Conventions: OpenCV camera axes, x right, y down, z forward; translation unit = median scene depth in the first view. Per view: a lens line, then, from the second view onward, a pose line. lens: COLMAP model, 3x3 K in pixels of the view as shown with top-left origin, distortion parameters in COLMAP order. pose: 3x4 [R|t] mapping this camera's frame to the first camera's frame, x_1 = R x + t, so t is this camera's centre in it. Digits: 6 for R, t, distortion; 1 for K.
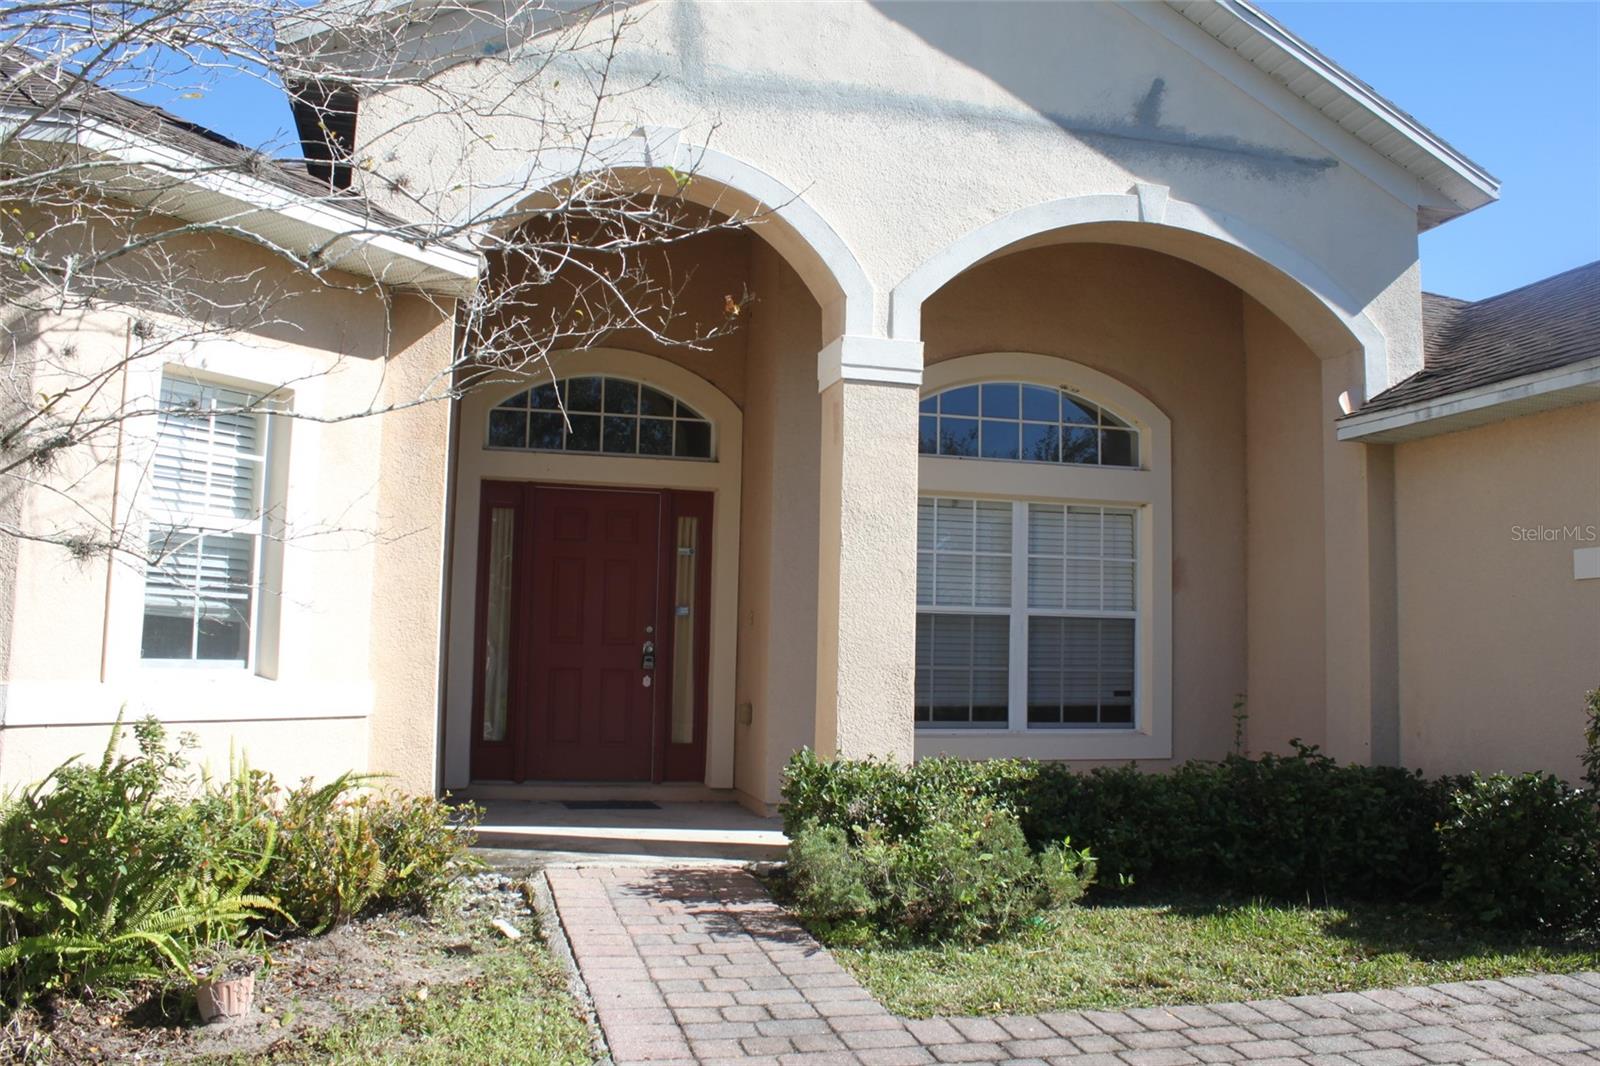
lens RADIAL K [[1352.6, 0, 804.8], [0, 1352.6, 522.6], [0, 0, 1]] dist [-0.169302, 0.154792]
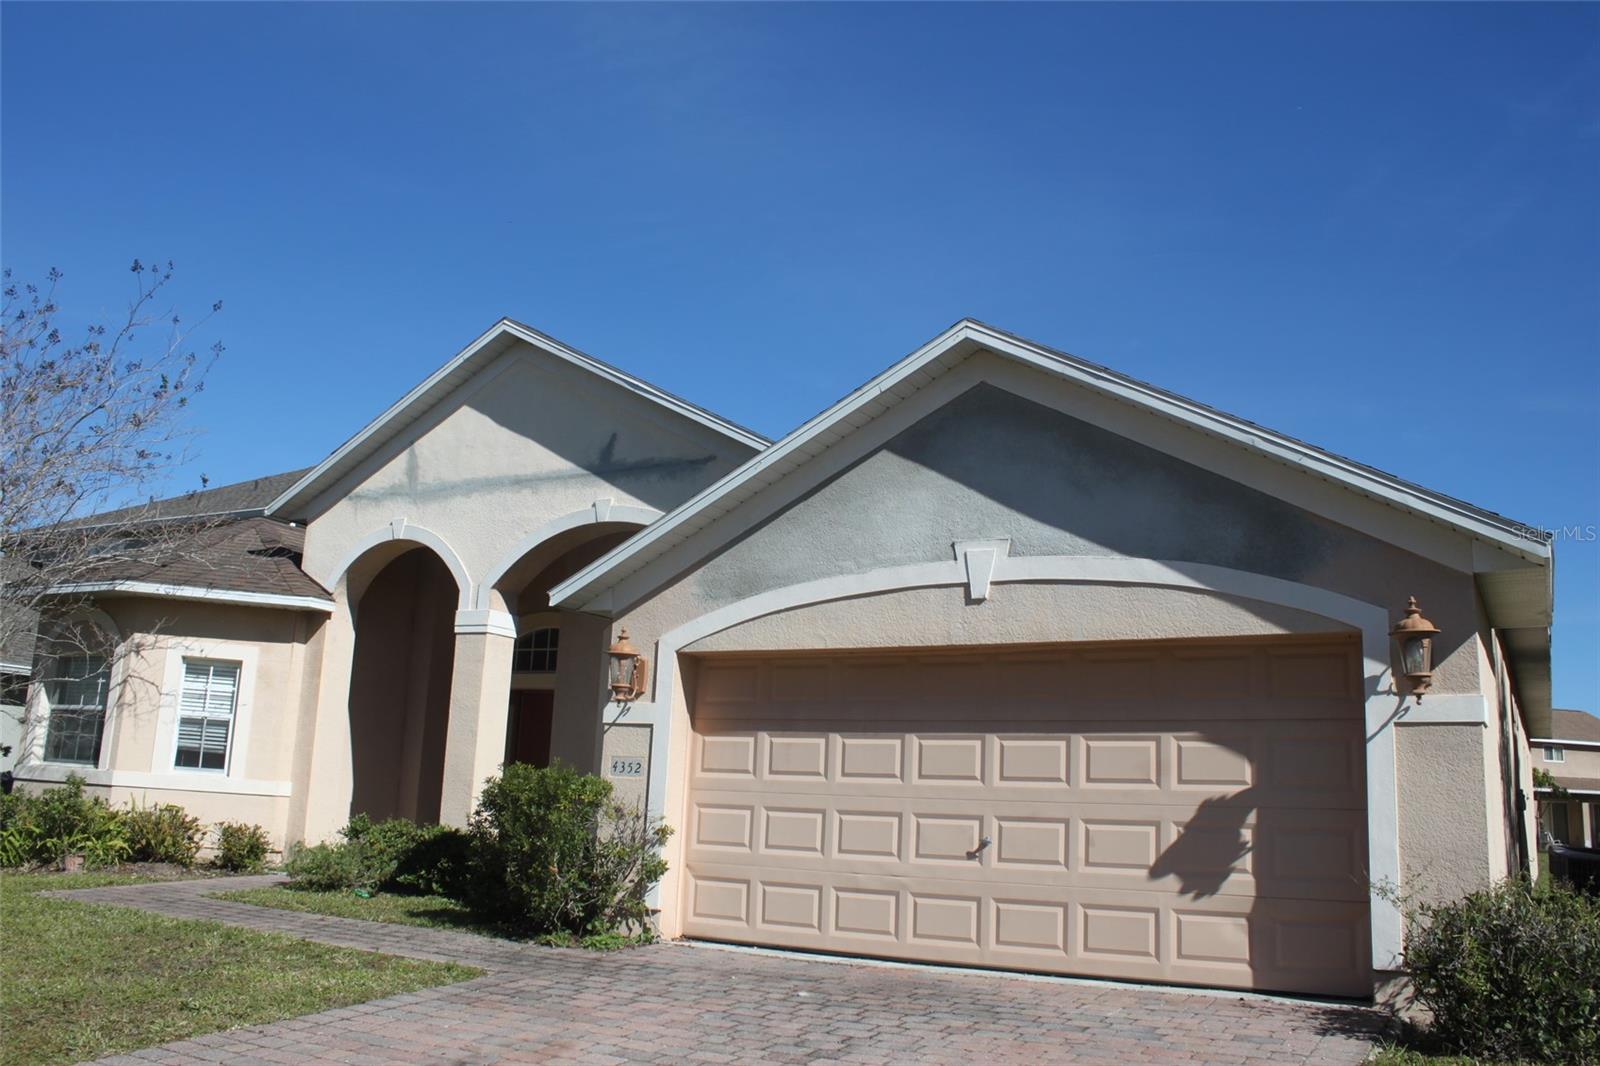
lens RADIAL K [[1352.6, 0, 804.8], [0, 1352.6, 522.6], [0, 0, 1]] dist [-0.169302, 0.154792]
pose [[0.712876, -0.136741, -0.687830, 1.792303], [0.023745, 0.984950, -0.171199, 0.079792], [0.700888, 0.105711, 0.705395, -0.020564]]
